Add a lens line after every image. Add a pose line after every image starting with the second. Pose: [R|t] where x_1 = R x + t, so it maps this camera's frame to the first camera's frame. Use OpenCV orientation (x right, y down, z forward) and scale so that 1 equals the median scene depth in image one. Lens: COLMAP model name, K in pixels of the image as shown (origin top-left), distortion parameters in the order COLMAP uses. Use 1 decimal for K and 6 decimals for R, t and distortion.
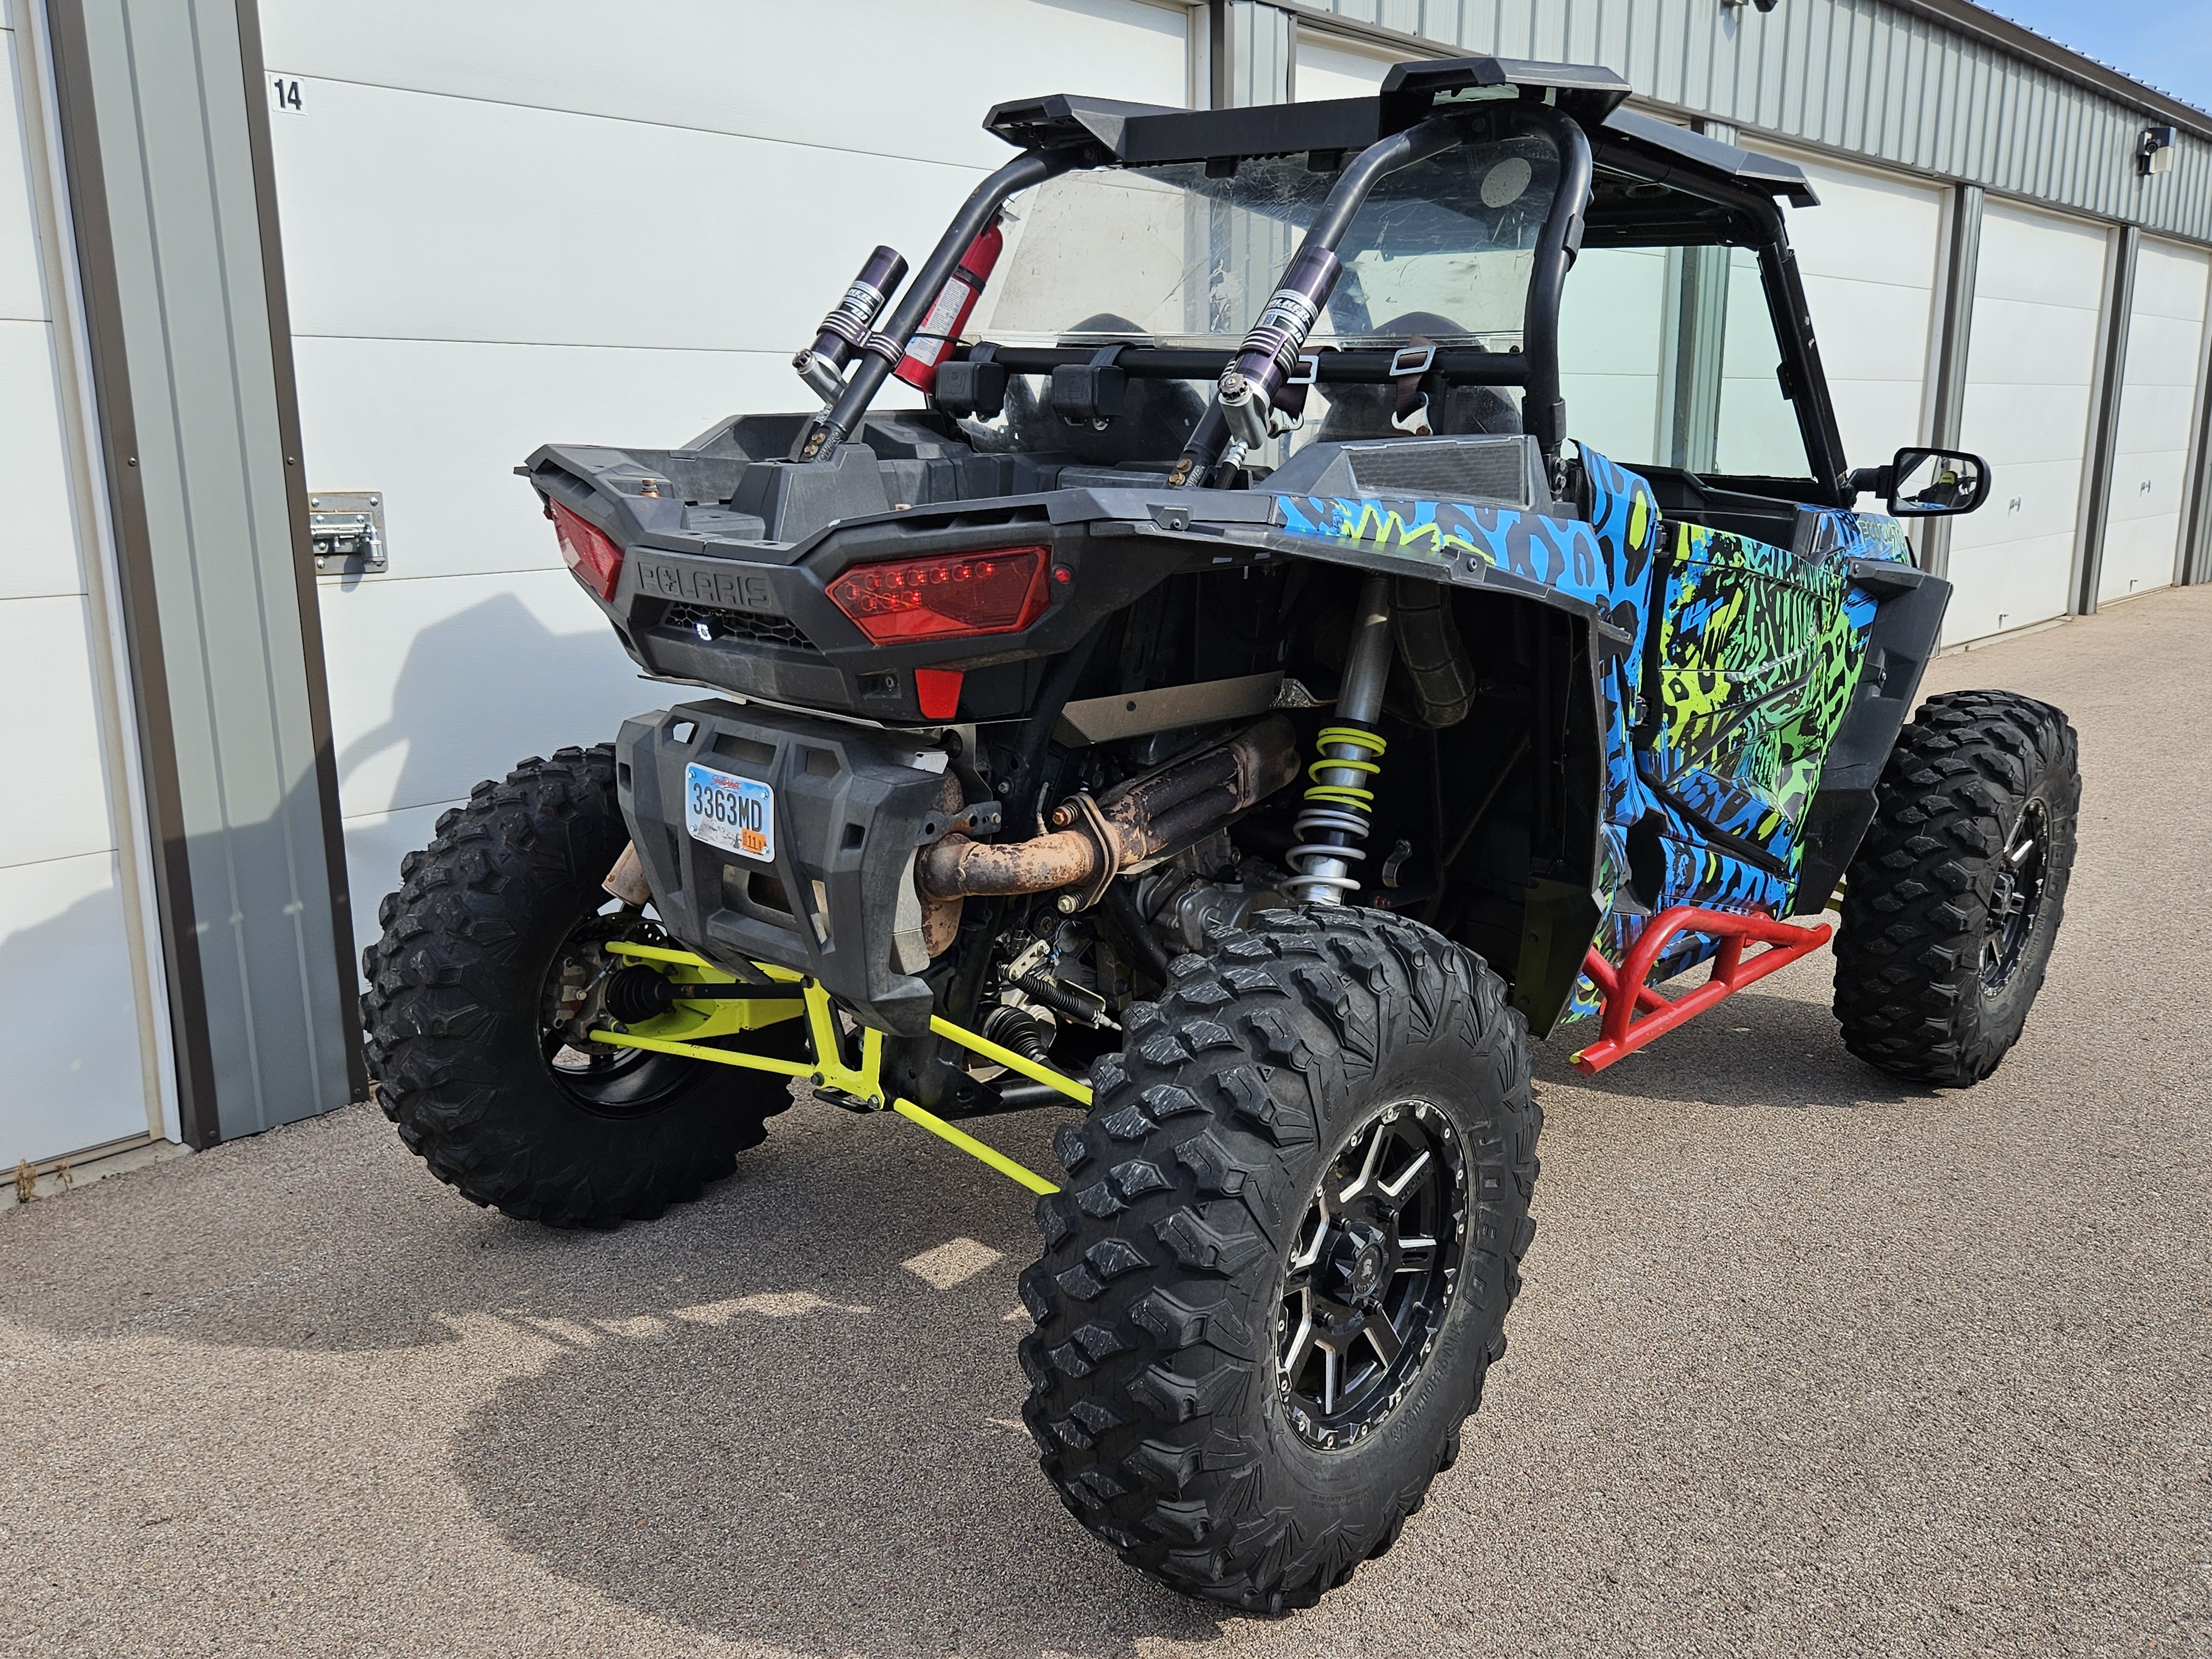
lens RADIAL K [[1866.2, 0, 1106.0], [0, 1866.2, 829.5], [0, 0, 1]] dist [0.068400, -0.001460]
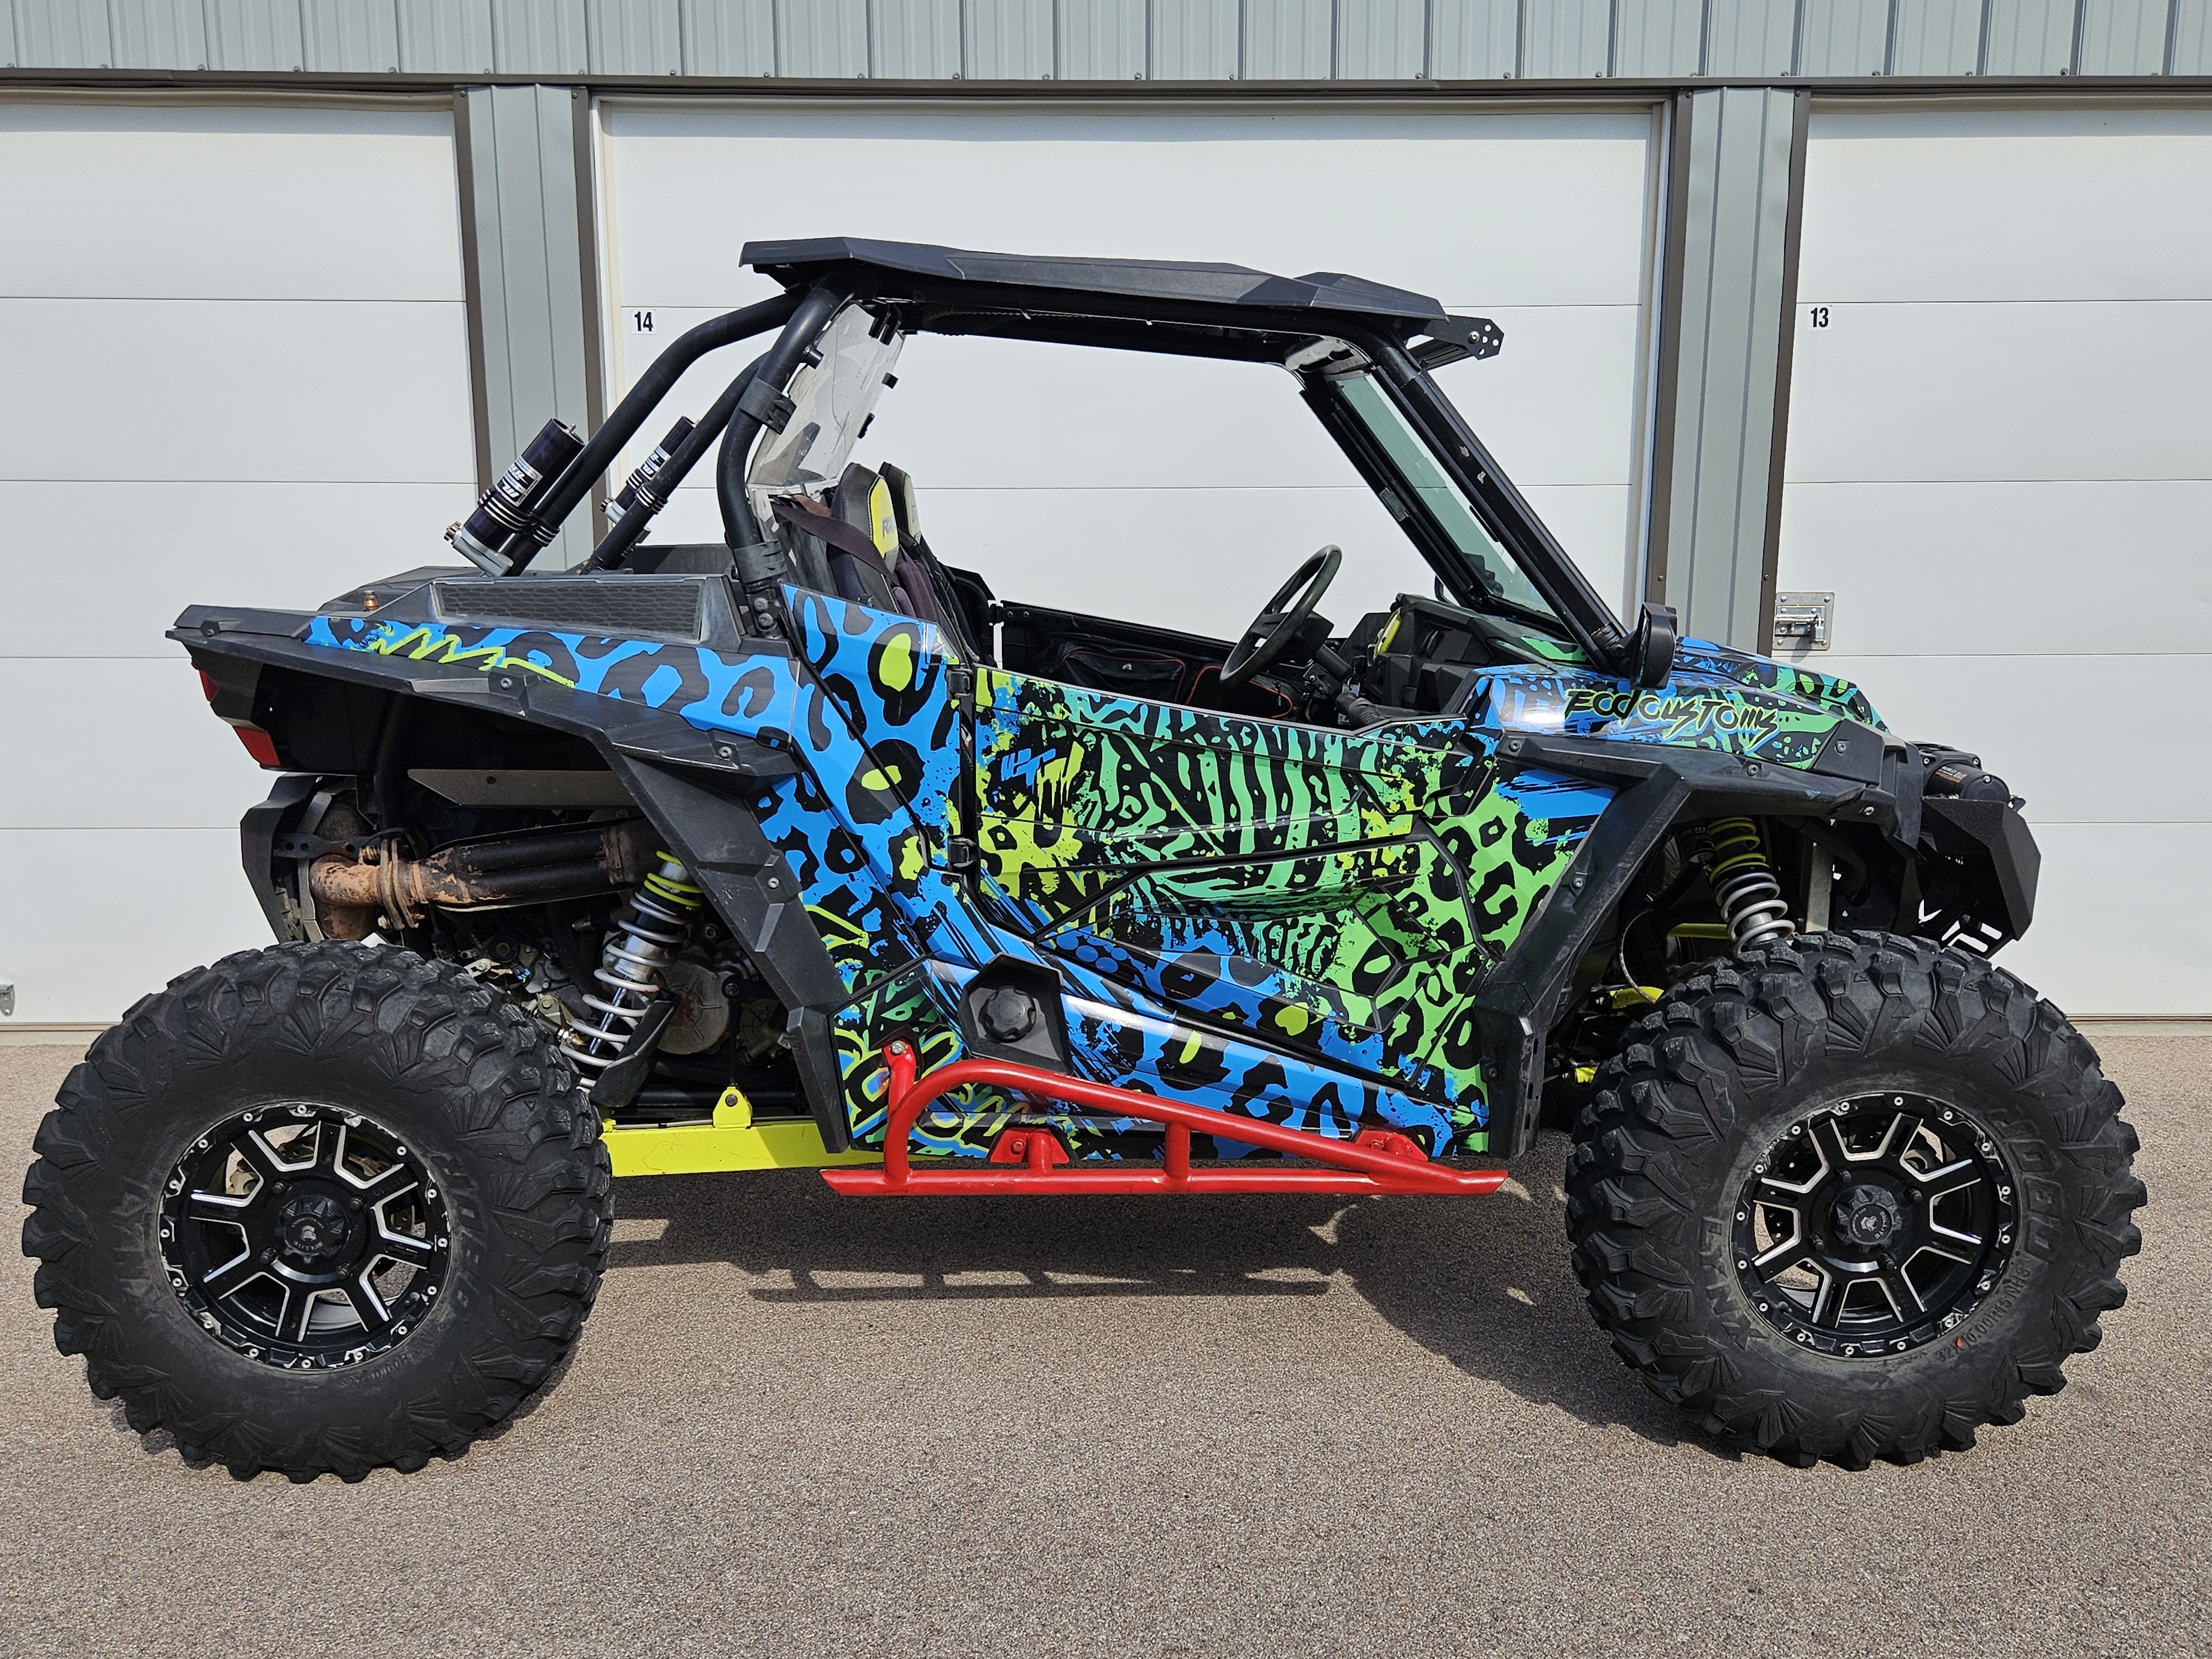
lens RADIAL K [[1866.2, 0, 1106.0], [0, 1866.2, 829.5], [0, 0, 1]] dist [0.068400, -0.001460]
pose [[0.677592, 0.117813, -0.725940, 1.044055], [-0.160670, 0.986955, 0.010204, -0.097082], [0.717673, 0.109723, 0.687682, 0.367732]]
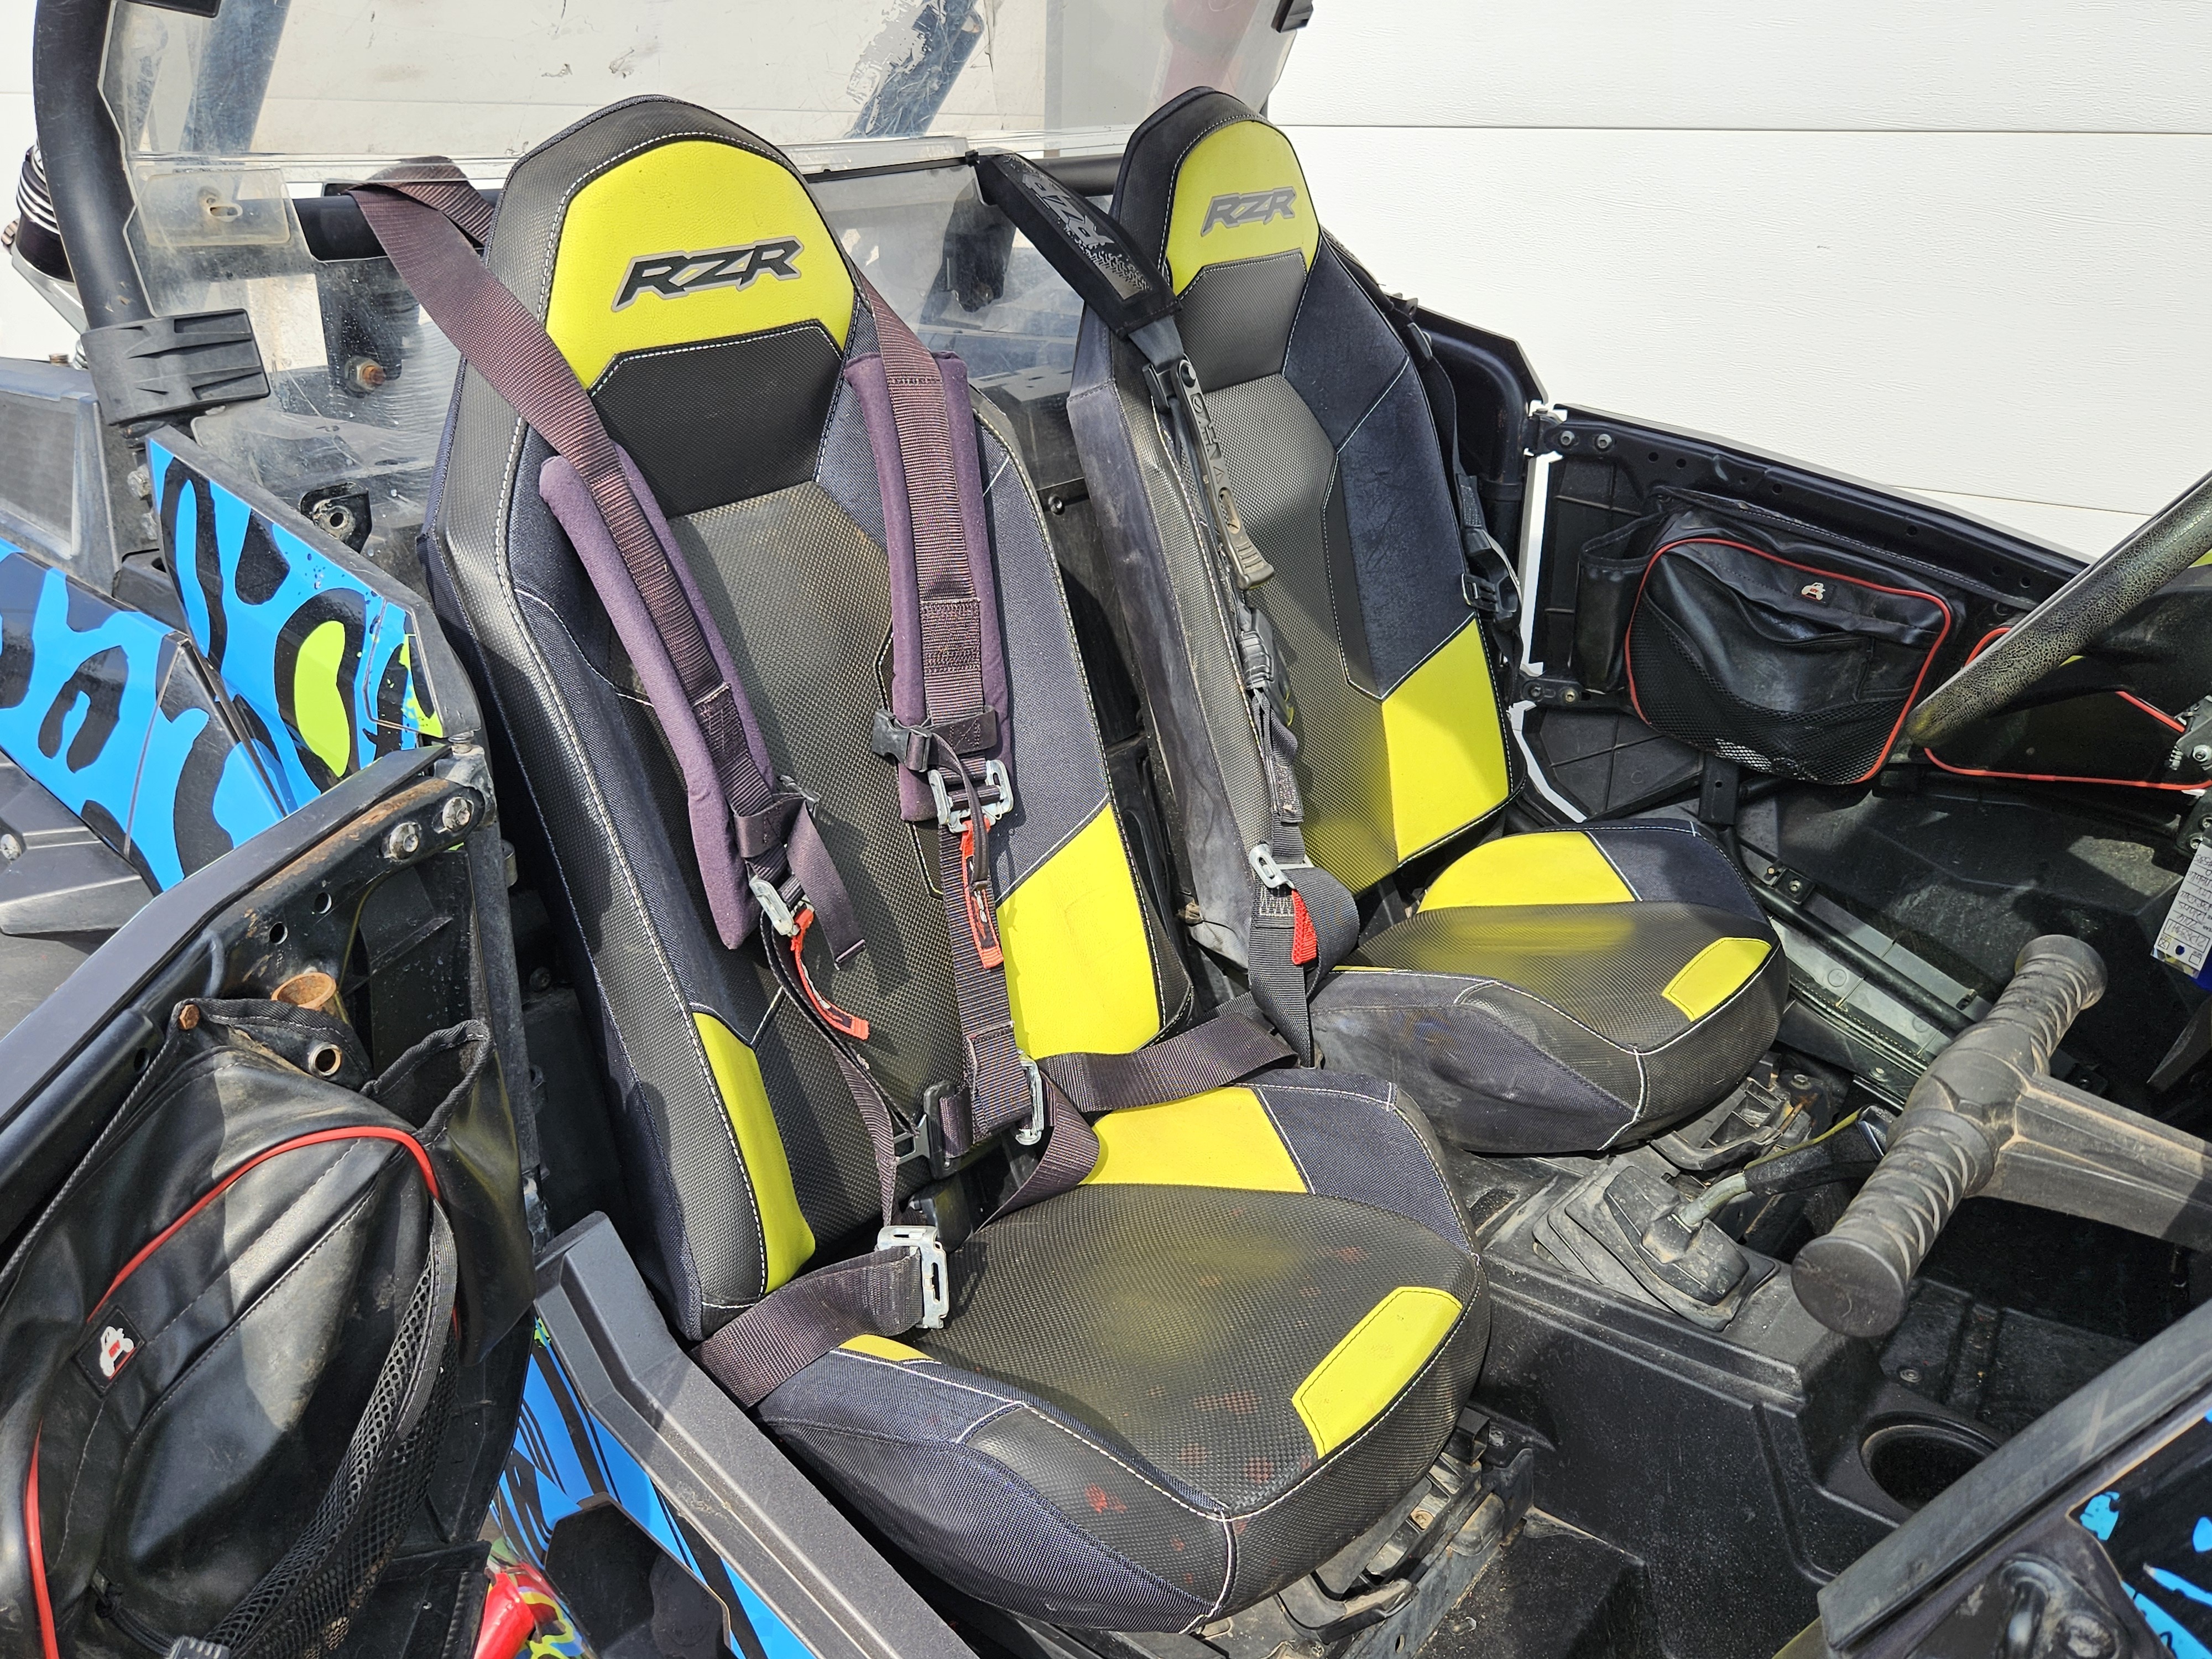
lens RADIAL K [[1925.1, 0, 1083.2], [0, 1925.1, 837.0], [0, 0, 1]] dist [0.075751, -0.002138]
pose [[0.043371, 0.340079, -0.939396, 0.622882], [-0.234558, 0.917465, 0.321311, -0.276970], [0.971134, 0.206408, 0.119560, 1.042050]]
